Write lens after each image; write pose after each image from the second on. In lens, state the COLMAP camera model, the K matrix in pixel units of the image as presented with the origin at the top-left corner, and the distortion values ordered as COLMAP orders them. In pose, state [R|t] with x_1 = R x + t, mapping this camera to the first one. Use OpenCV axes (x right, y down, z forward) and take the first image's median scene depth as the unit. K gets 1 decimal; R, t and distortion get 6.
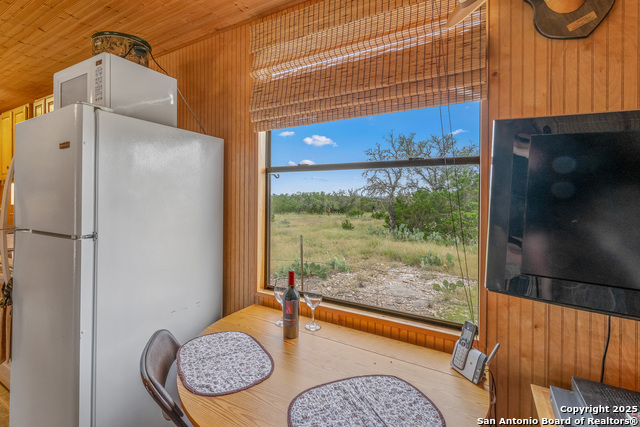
lens RADIAL K [[277.3, 0, 298.7], [0, 277.3, 197.9], [0, 0, 1]] dist [-0.001572, -0.000068]
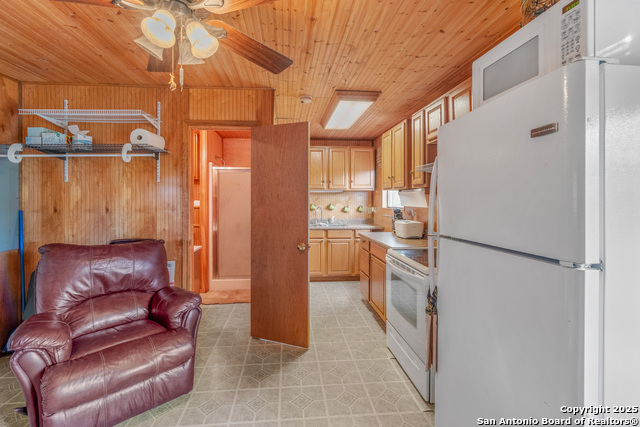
lens RADIAL K [[277.3, 0, 313.0], [0, 277.3, 202.3], [0, 0, 1]] dist [-0.001572, -0.000068]
pose [[0.568792, 0.001414, -0.822480, -0.456531], [-0.004081, 0.999991, -0.001103, -0.002246], [0.822472, 0.003984, 0.568792, 0.086230]]
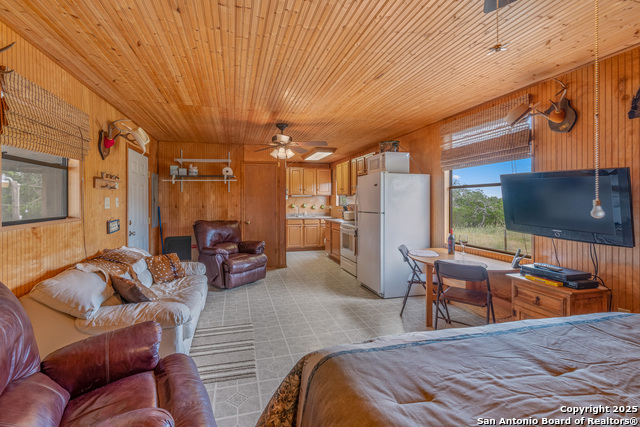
lens RADIAL K [[277.7, 0, 317.9], [0, 277.7, 206.5], [0, 0, 1]] dist [0.000757, 0.000070]
pose [[0.721480, 0.002742, -0.692430, 0.712335], [0.002903, 0.999971, 0.006985, 0.028926], [0.692430, -0.007050, 0.721451, -1.404752]]
